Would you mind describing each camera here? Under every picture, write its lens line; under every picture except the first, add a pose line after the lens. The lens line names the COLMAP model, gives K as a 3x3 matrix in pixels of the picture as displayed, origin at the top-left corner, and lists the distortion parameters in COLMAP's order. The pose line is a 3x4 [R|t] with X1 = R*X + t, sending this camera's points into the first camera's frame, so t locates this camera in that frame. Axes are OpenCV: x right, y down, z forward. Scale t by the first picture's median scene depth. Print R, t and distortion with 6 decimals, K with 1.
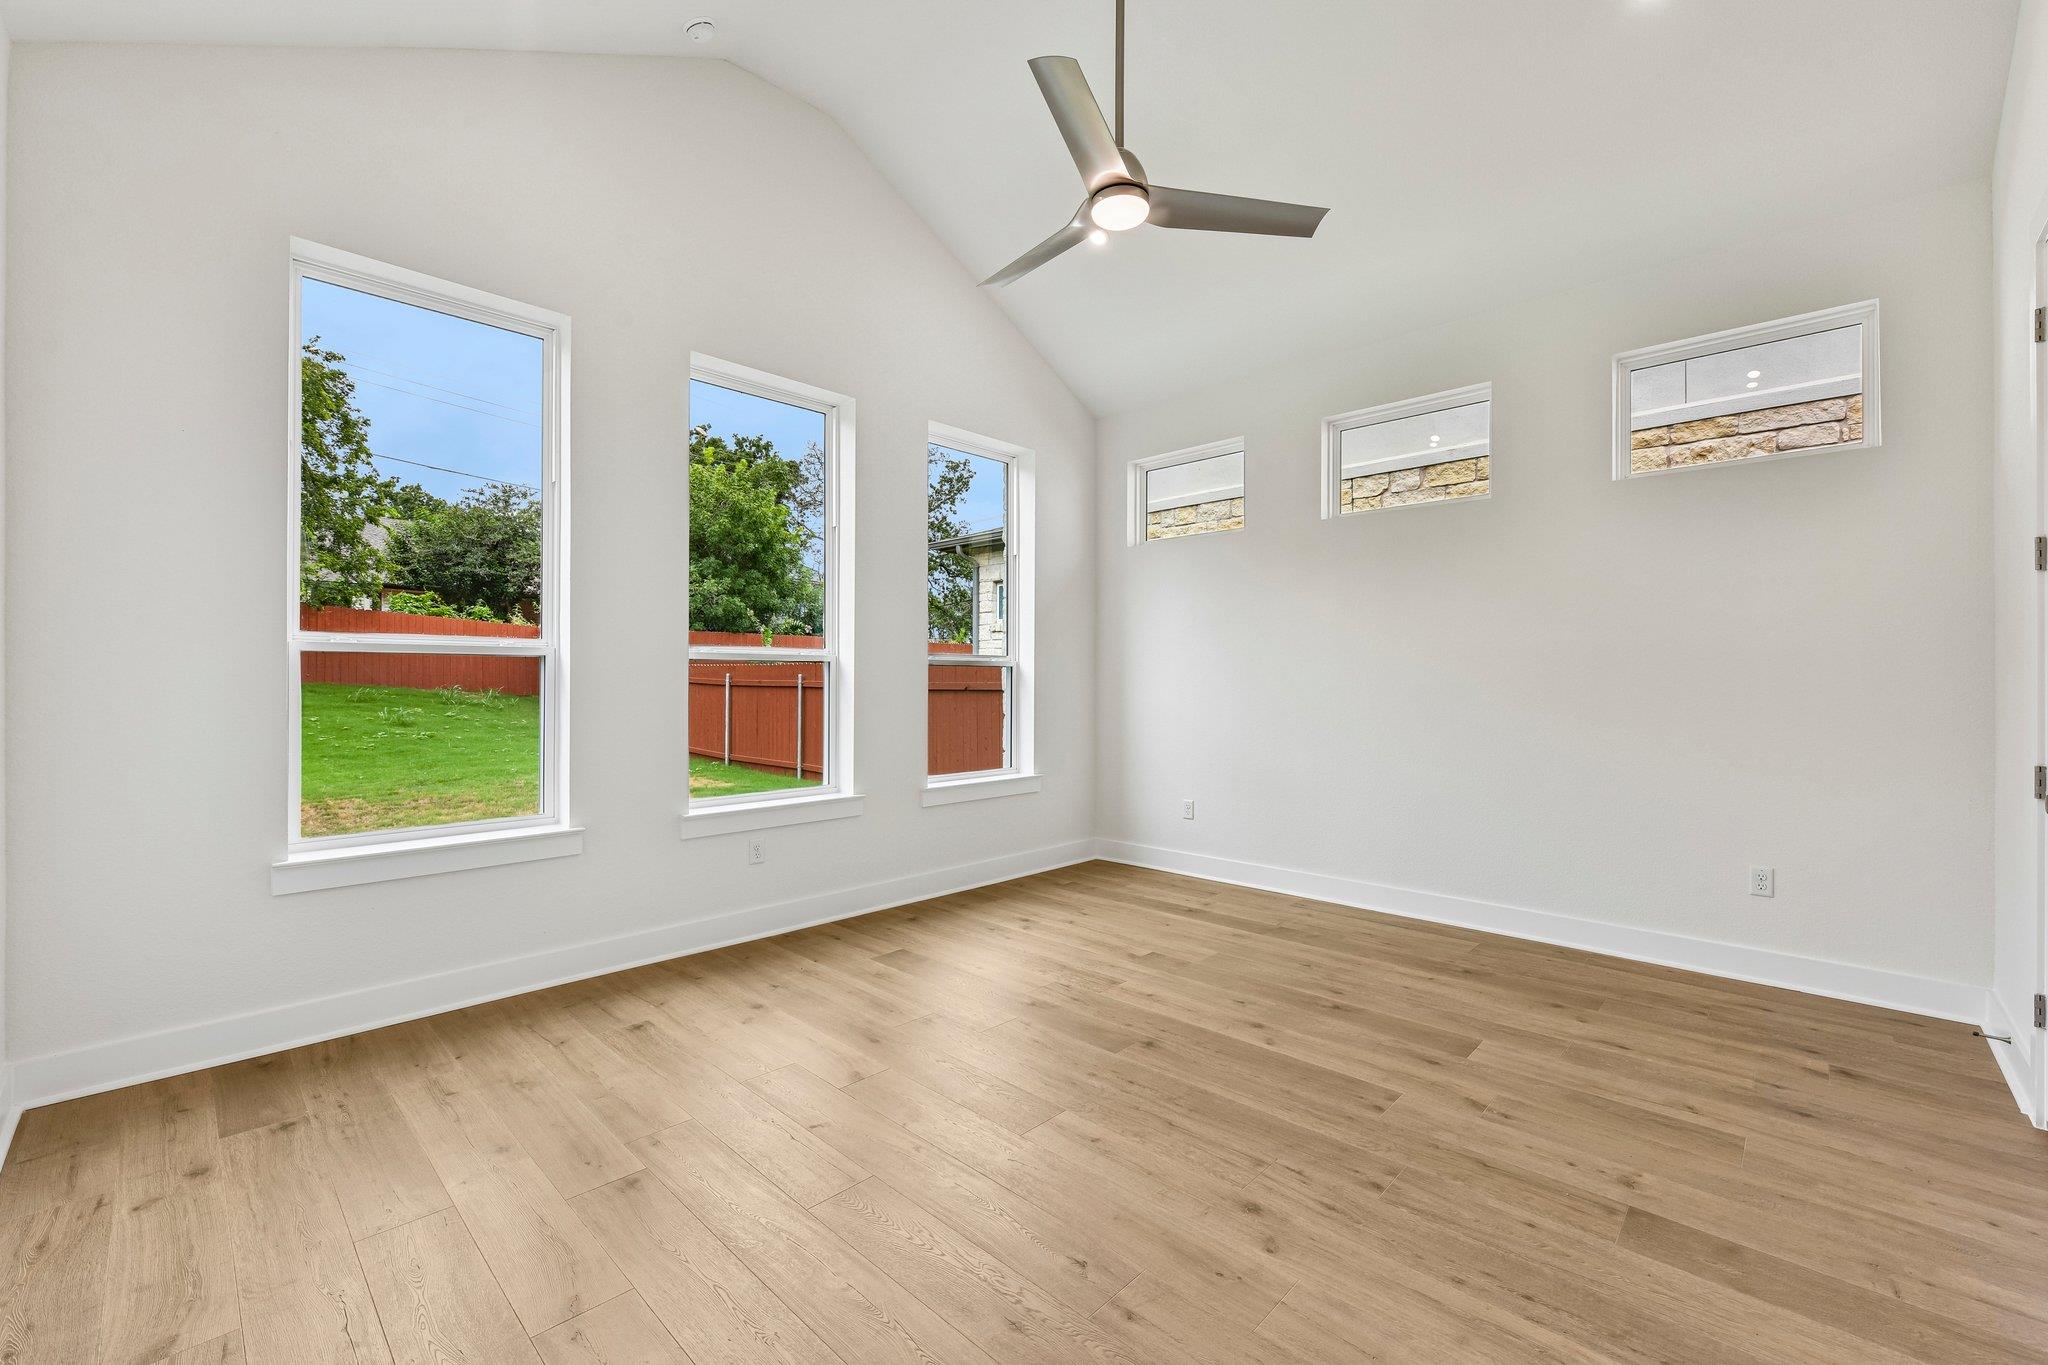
lens RADIAL K [[855.3, 0, 1032.7], [0, 855.3, 684.9], [0, 0, 1]] dist [0.001686, -0.007309]
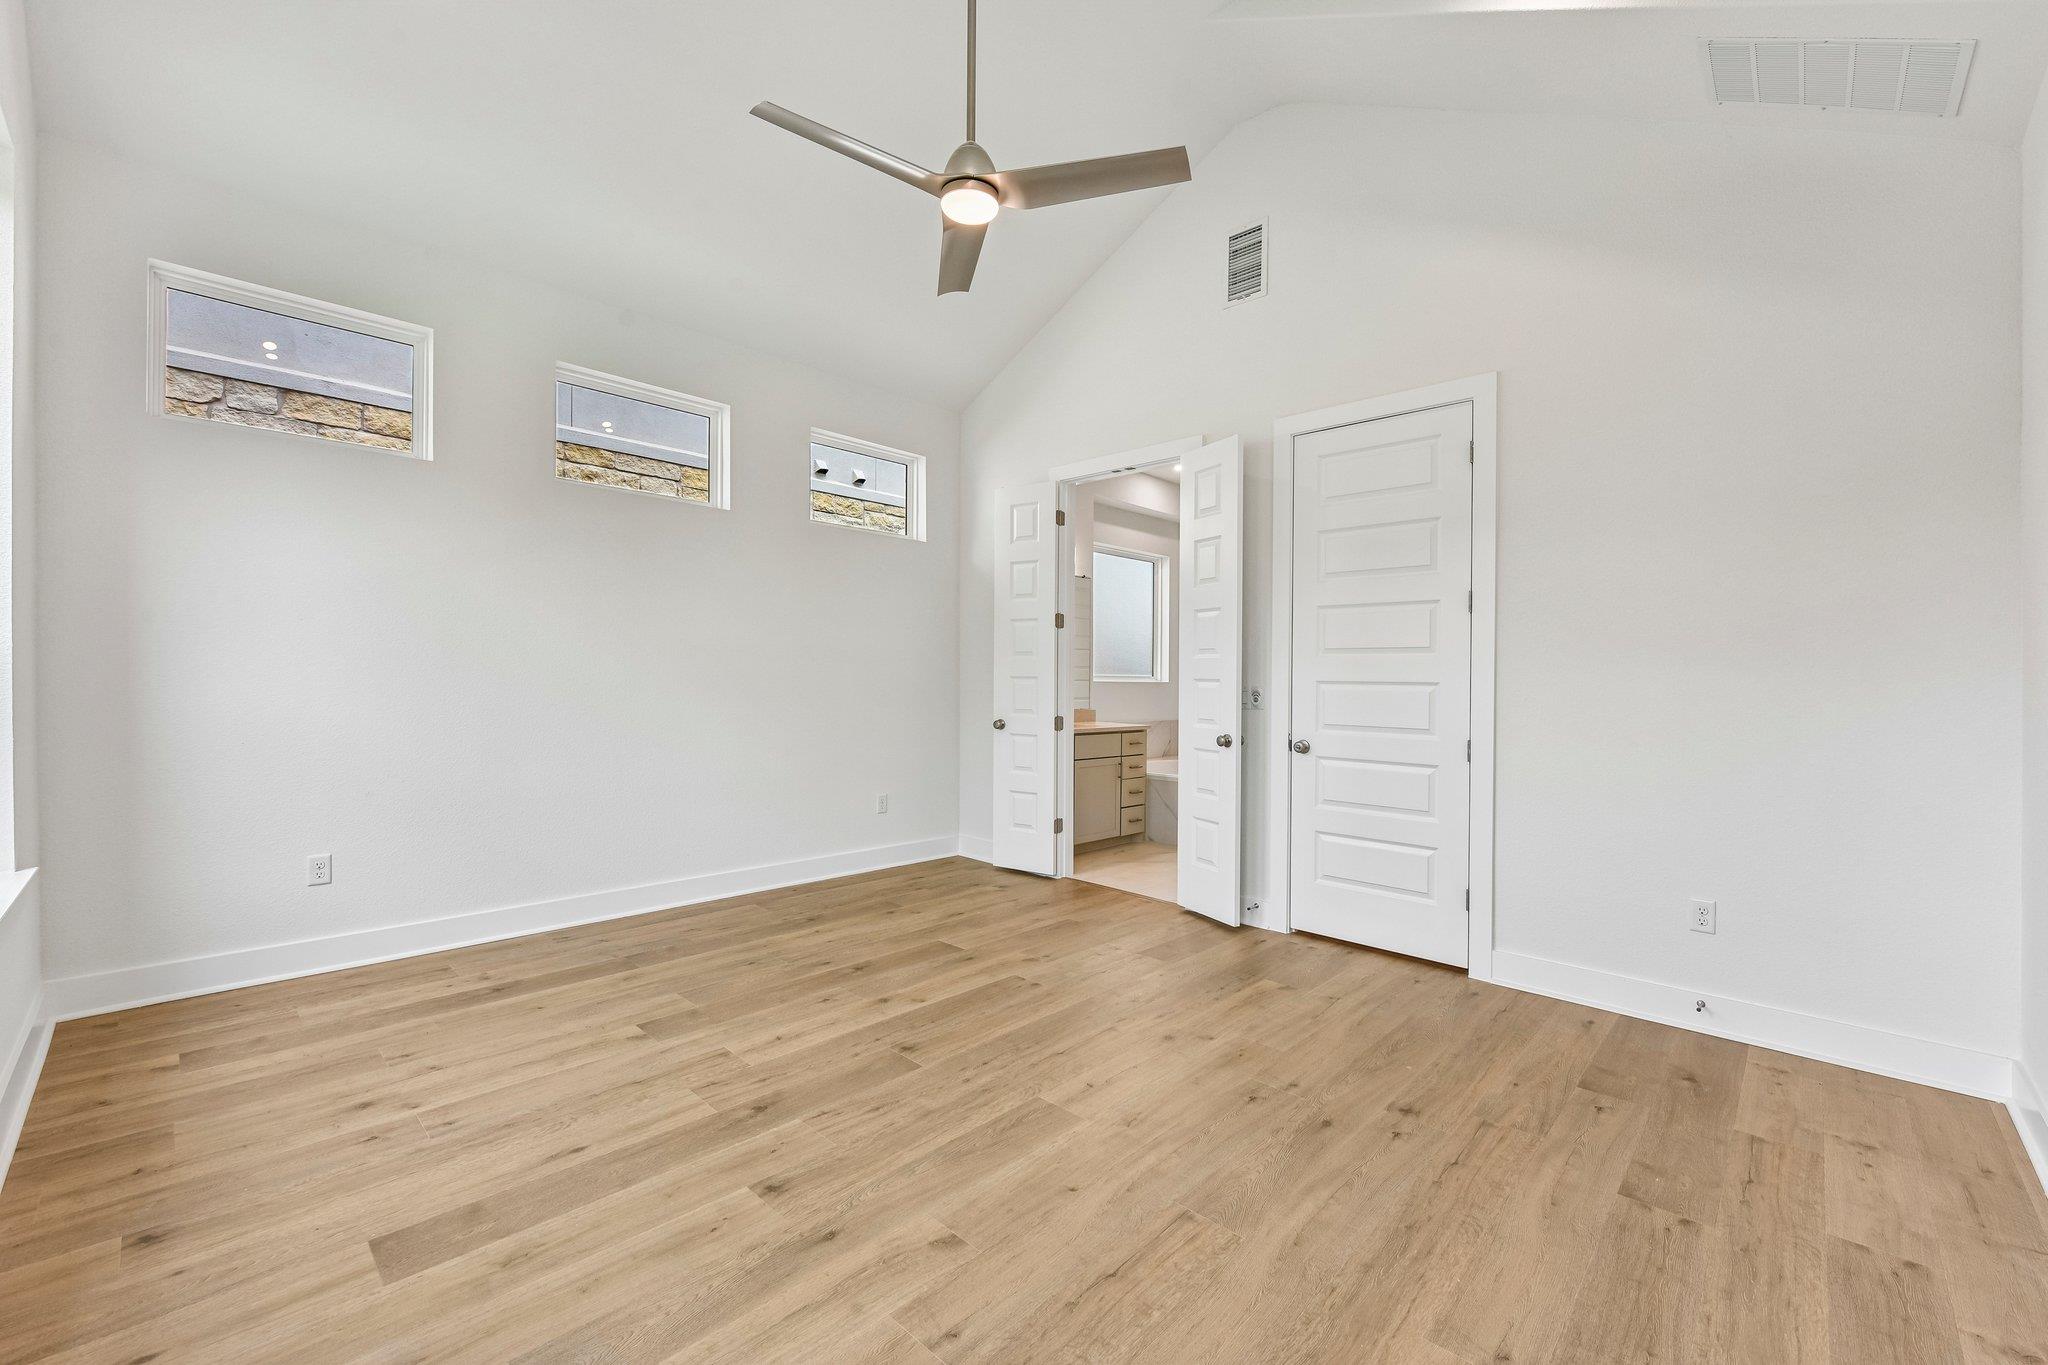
lens RADIAL K [[855.3, 0, 1032.7], [0, 855.3, 684.9], [0, 0, 1]] dist [0.001686, -0.007309]
pose [[-0.014006, -0.009628, 0.999856, -0.660990], [-0.009801, 0.999907, 0.009491, -0.005271], [-0.999854, -0.009667, -0.014100, 0.687819]]
